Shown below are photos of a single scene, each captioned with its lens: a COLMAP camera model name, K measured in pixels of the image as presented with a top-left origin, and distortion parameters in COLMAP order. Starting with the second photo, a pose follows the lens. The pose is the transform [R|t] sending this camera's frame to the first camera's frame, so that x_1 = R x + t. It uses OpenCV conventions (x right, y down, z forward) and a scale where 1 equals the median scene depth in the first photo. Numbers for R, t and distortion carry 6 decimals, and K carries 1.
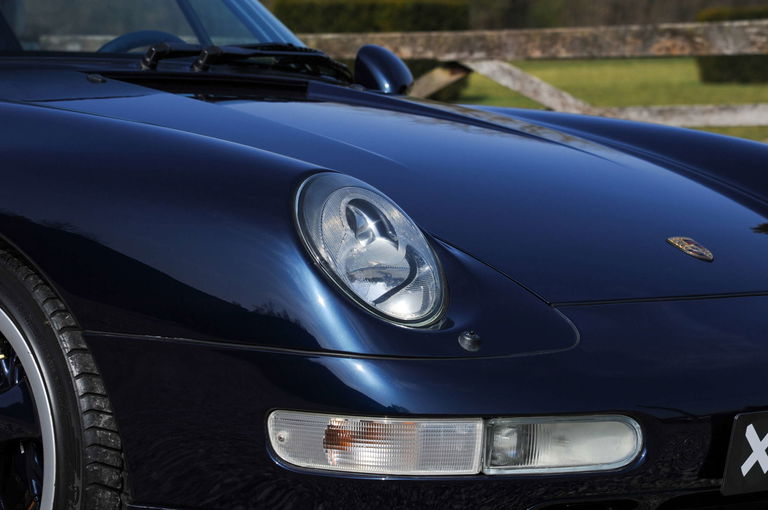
lens RADIAL K [[2625.7, 0, 384.0], [0, 2625.7, 255.0], [0, 0, 1]] dist [1.410592, -0.033790]
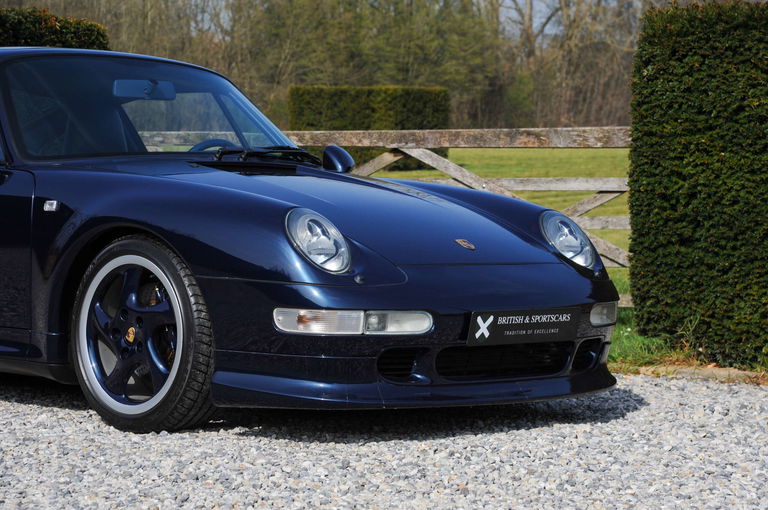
lens RADIAL K [[2122.3, 0, 384.0], [0, 2122.3, 255.0], [0, 0, 1]] dist [1.226249, 0.508044]
pose [[0.999984, 0.004703, 0.003244, 0.045497], [-0.004645, 0.999832, -0.017706, 0.042026], [-0.003327, 0.017690, 0.999838, -0.850295]]
